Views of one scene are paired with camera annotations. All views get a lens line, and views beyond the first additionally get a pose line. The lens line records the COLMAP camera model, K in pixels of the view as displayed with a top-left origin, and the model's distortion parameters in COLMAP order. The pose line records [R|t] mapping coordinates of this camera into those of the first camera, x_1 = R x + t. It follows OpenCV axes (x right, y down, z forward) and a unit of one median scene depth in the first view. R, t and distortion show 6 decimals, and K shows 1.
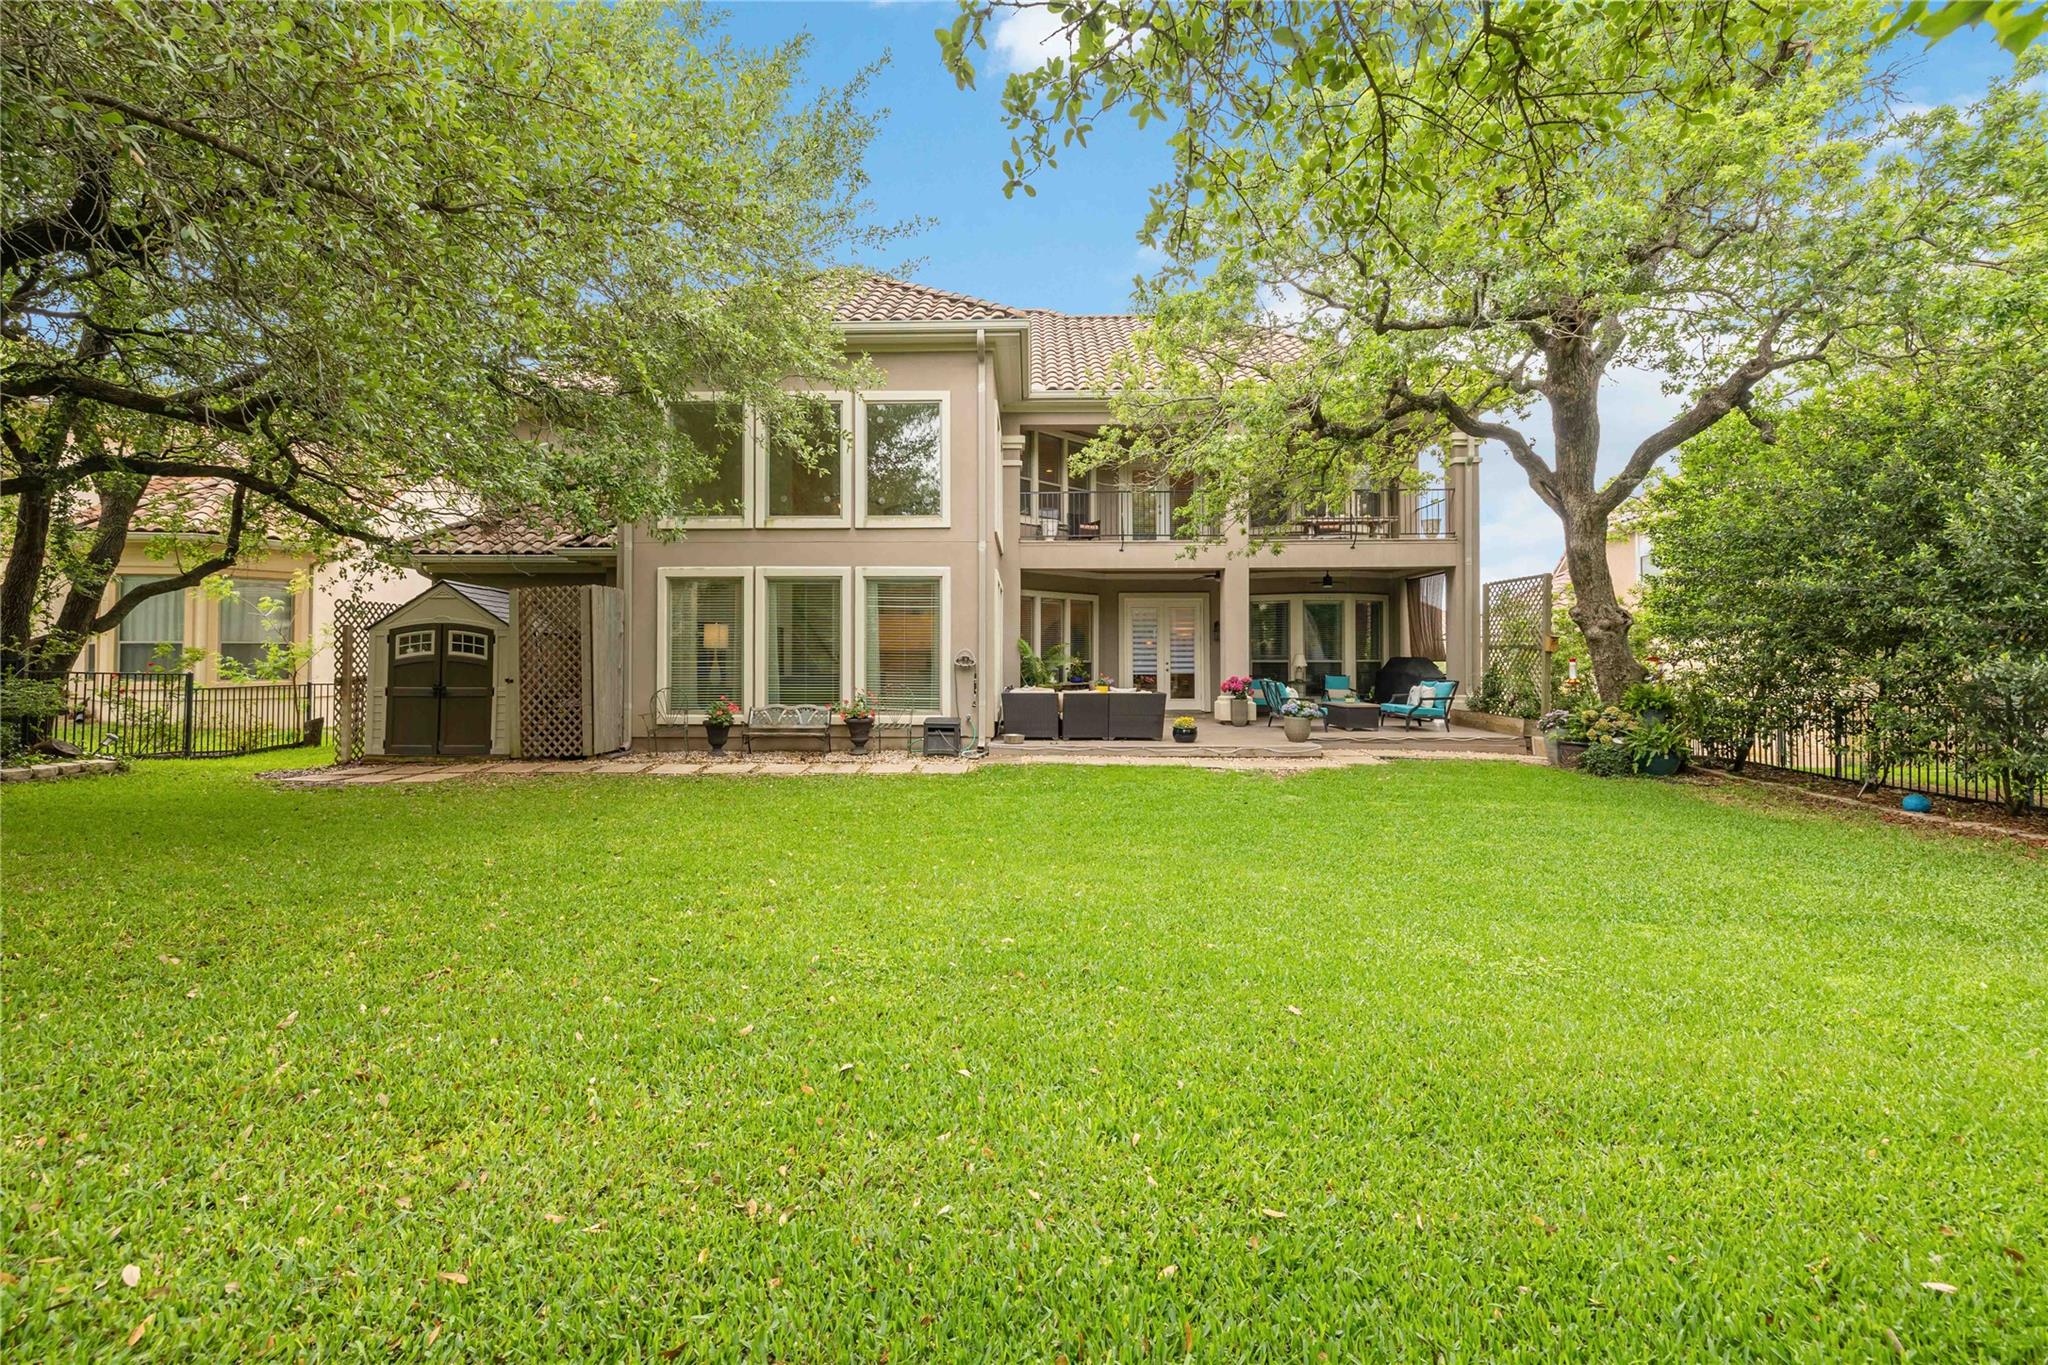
lens RADIAL K [[865.8, 0, 1017.1], [0, 865.8, 641.5], [0, 0, 1]] dist [-0.002440, -0.000196]
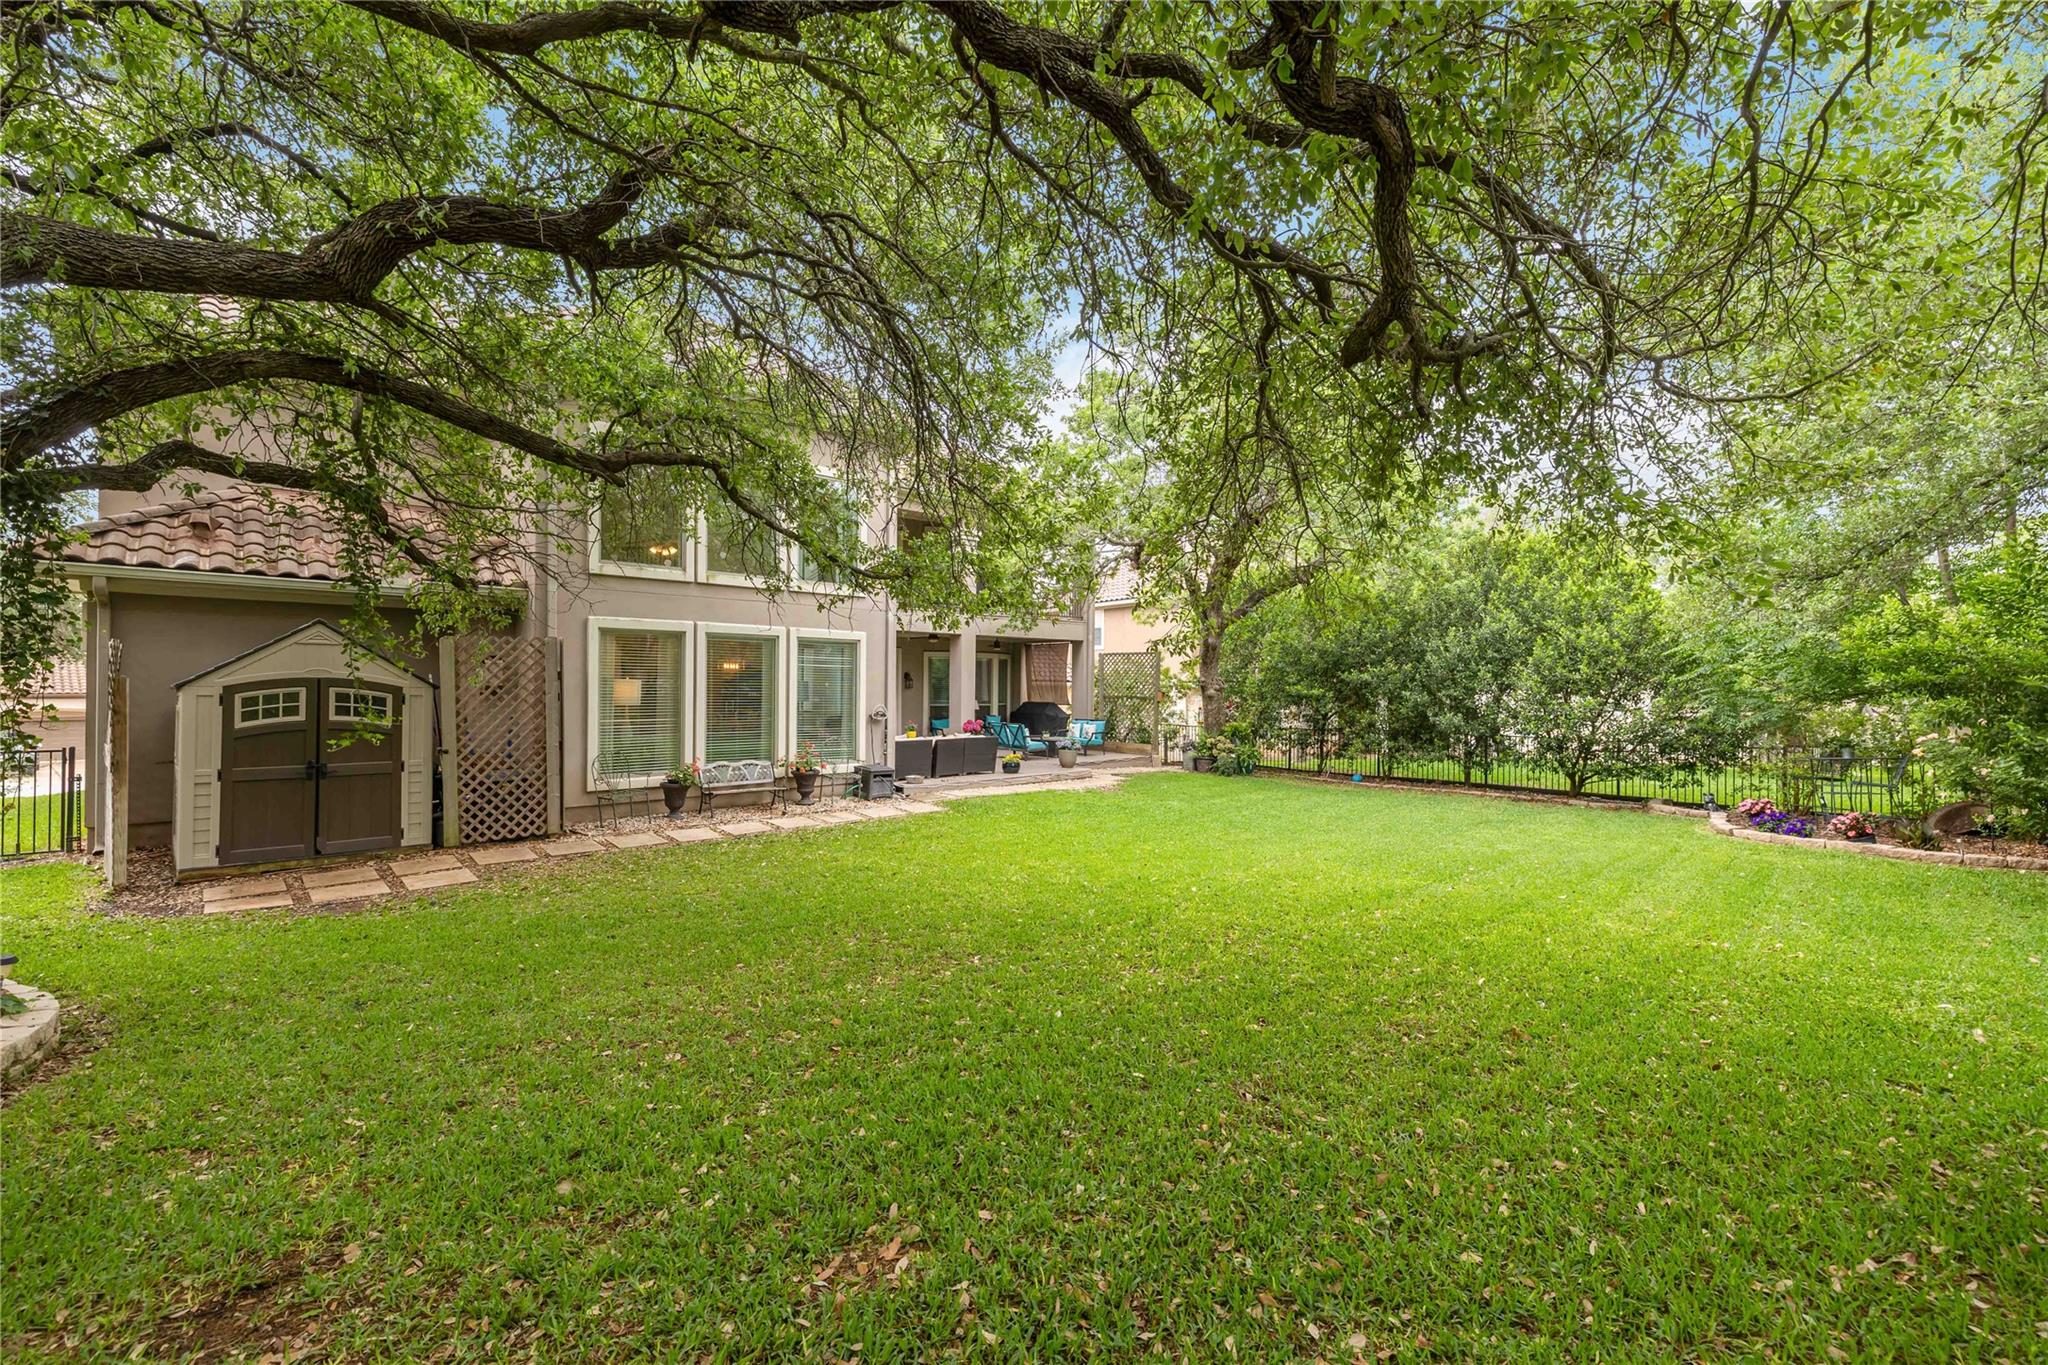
lens RADIAL K [[858.6, 0, 1015.1], [0, 858.6, 673.2], [0, 0, 1]] dist [0.000511, -0.000458]
pose [[0.715562, 0.015145, 0.698385, -0.719410], [-0.016195, 0.999856, -0.005090, -0.029590], [-0.698362, -0.007668, 0.715704, 0.060964]]
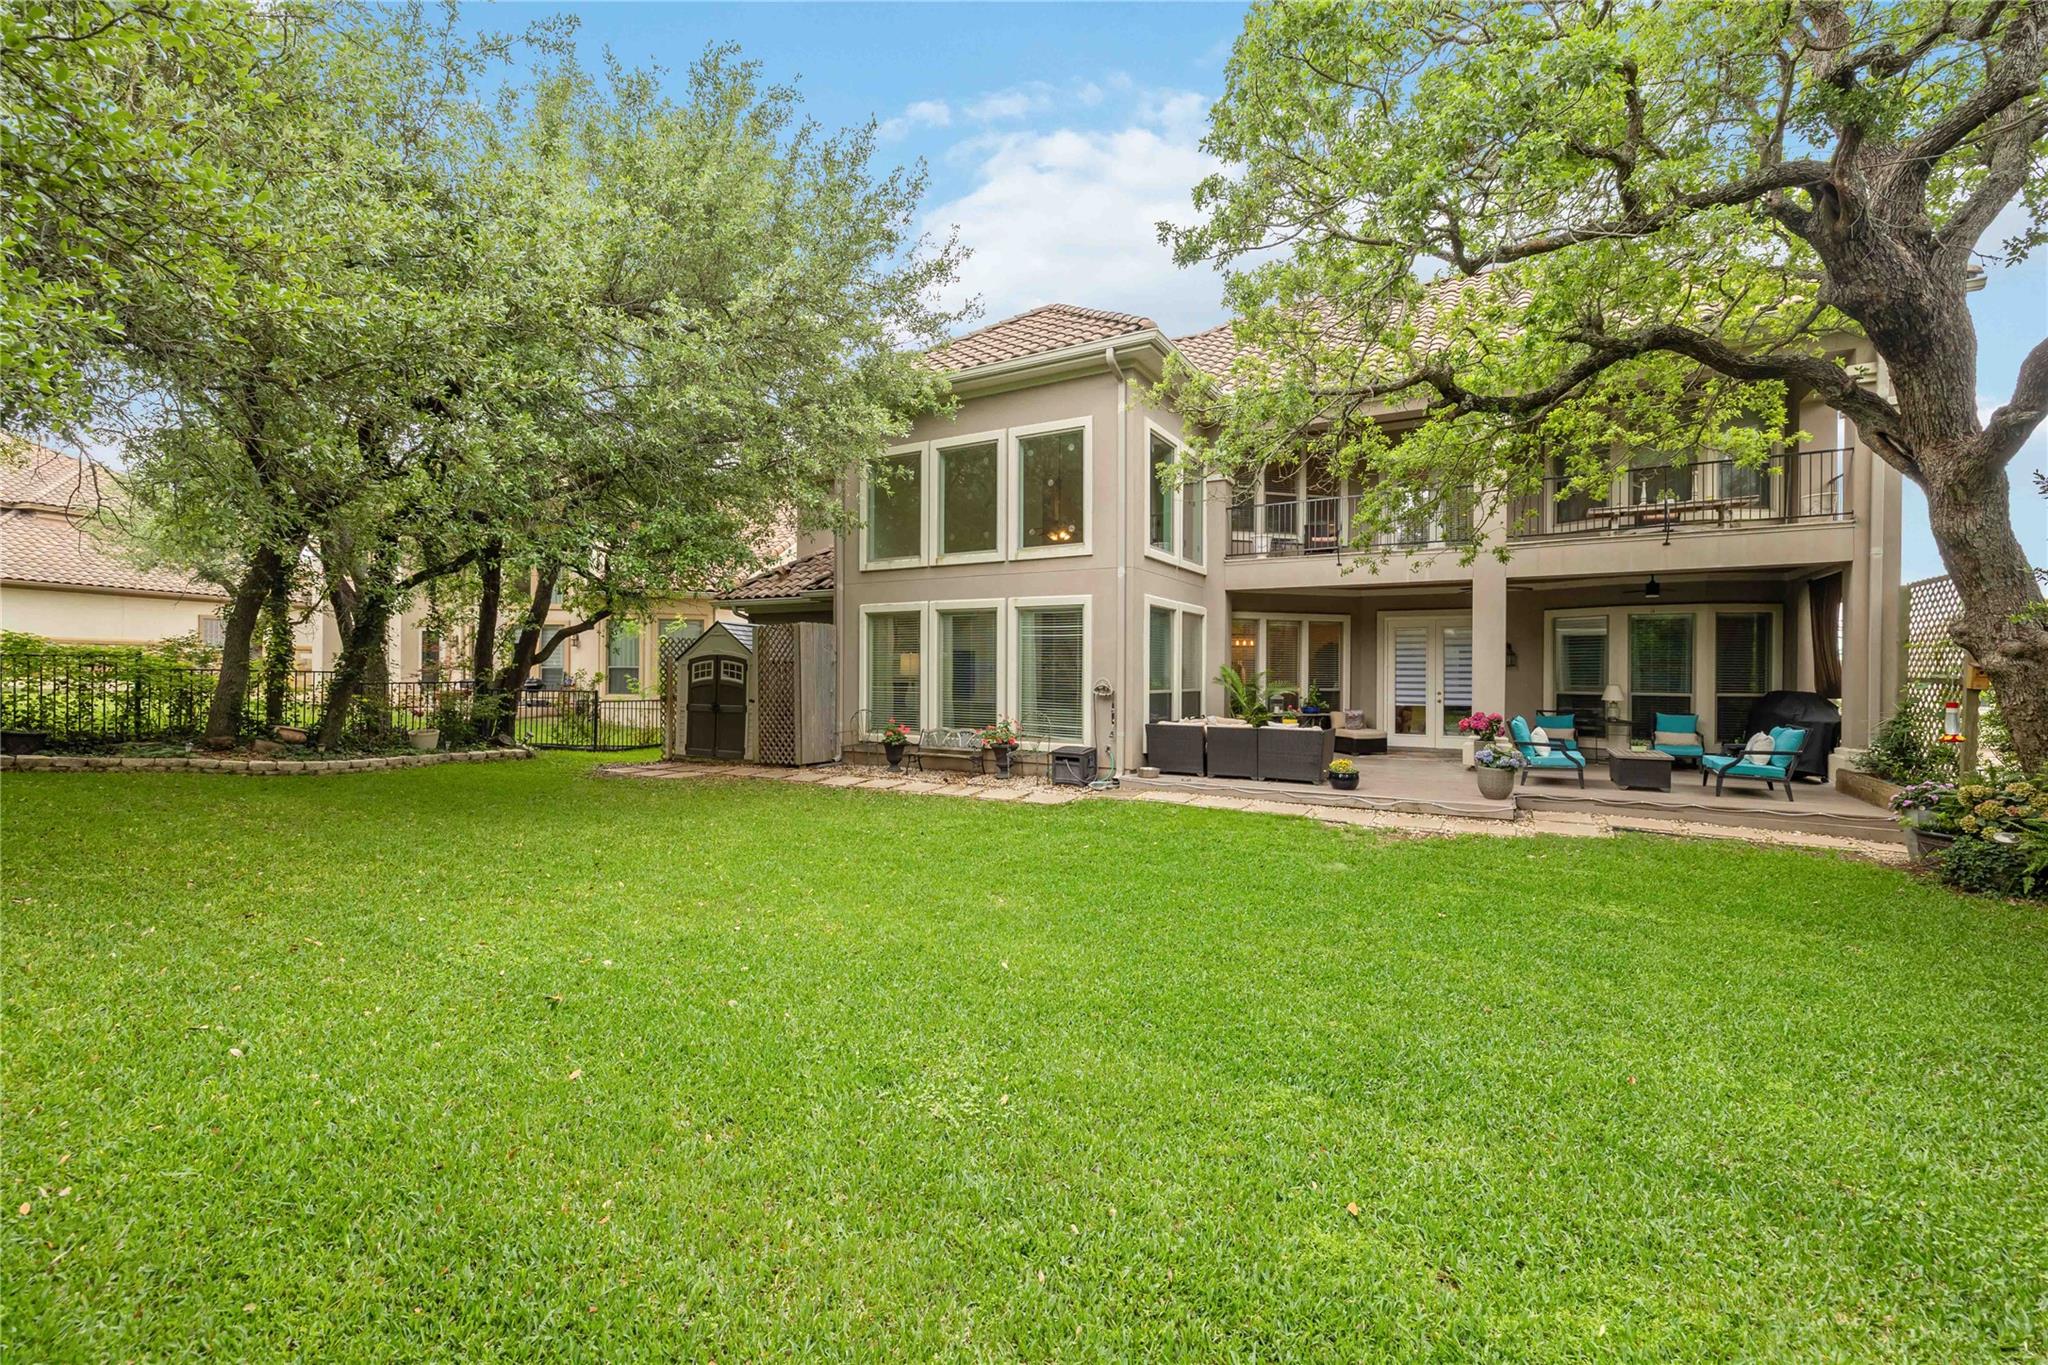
lens RADIAL K [[858.6, 0, 1015.1], [0, 858.6, 673.2], [0, 0, 1]] dist [0.000511, -0.000458]
pose [[0.873210, 0.006079, -0.487306, 0.323777], [0.001725, 0.999877, 0.015564, -0.012027], [0.487341, -0.014431, 0.873093, 0.101442]]
